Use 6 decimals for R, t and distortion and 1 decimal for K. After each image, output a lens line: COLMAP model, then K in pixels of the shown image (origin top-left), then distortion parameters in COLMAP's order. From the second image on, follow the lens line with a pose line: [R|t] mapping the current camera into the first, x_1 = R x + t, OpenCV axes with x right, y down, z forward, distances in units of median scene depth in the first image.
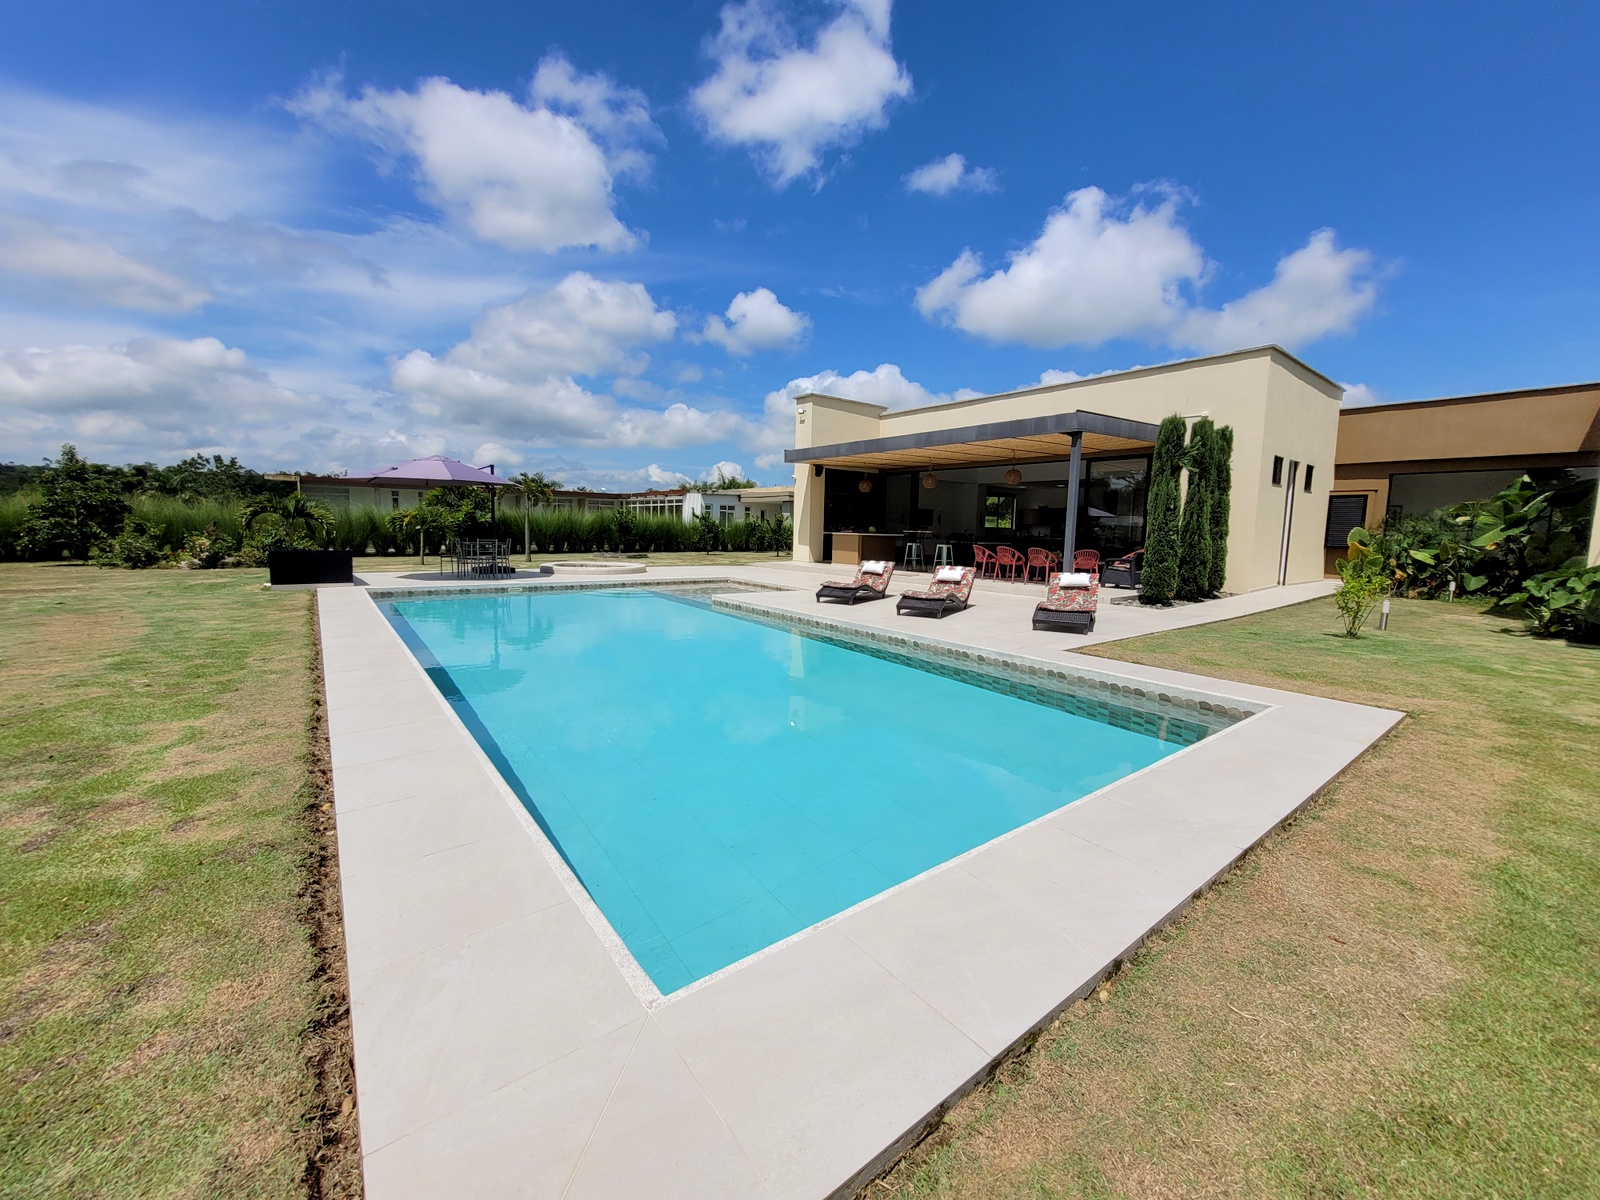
lens RADIAL K [[620.8, 0, 816.1], [0, 620.8, 594.6], [0, 0, 1]] dist [-0.002641, -0.000061]
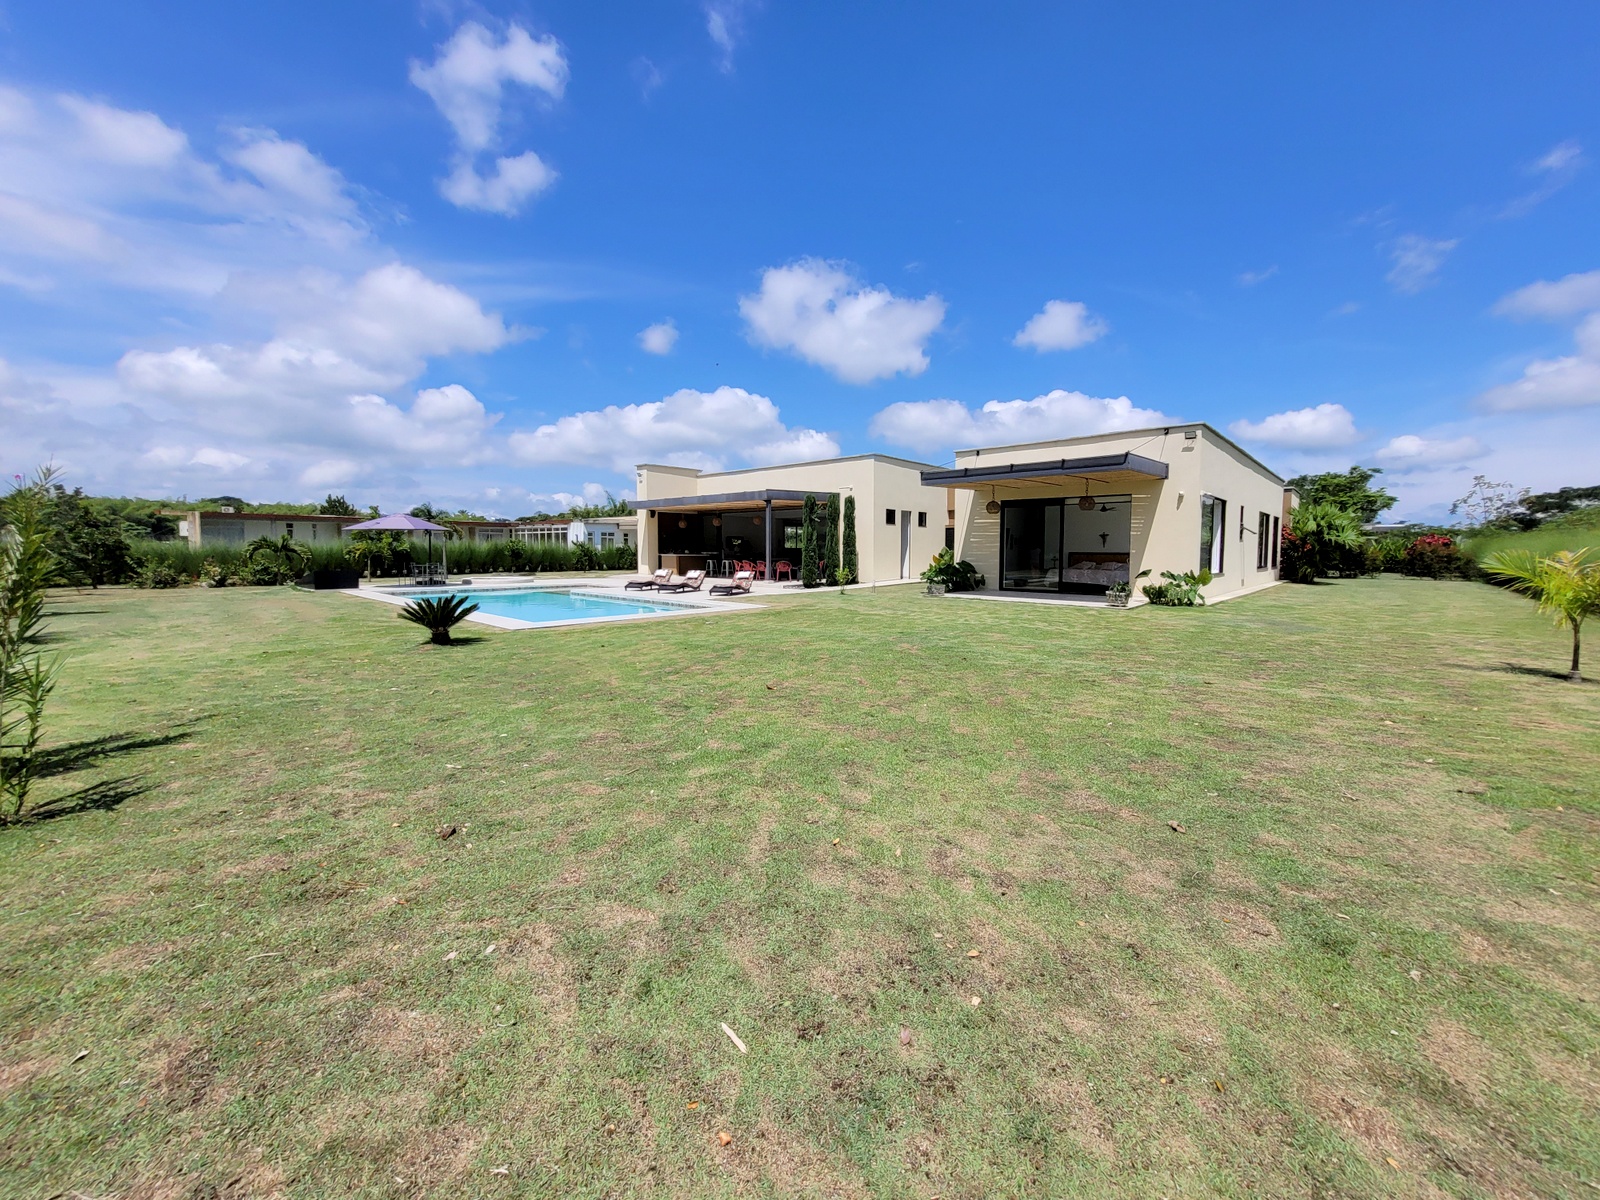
lens RADIAL K [[620.8, 0, 816.1], [0, 620.8, 594.6], [0, 0, 1]] dist [-0.002641, -0.000061]
pose [[0.987412, -0.029729, 0.155353, 0.146924], [0.034676, 0.998971, -0.029233, 0.052259], [-0.154325, 0.034252, 0.987426, -0.517207]]
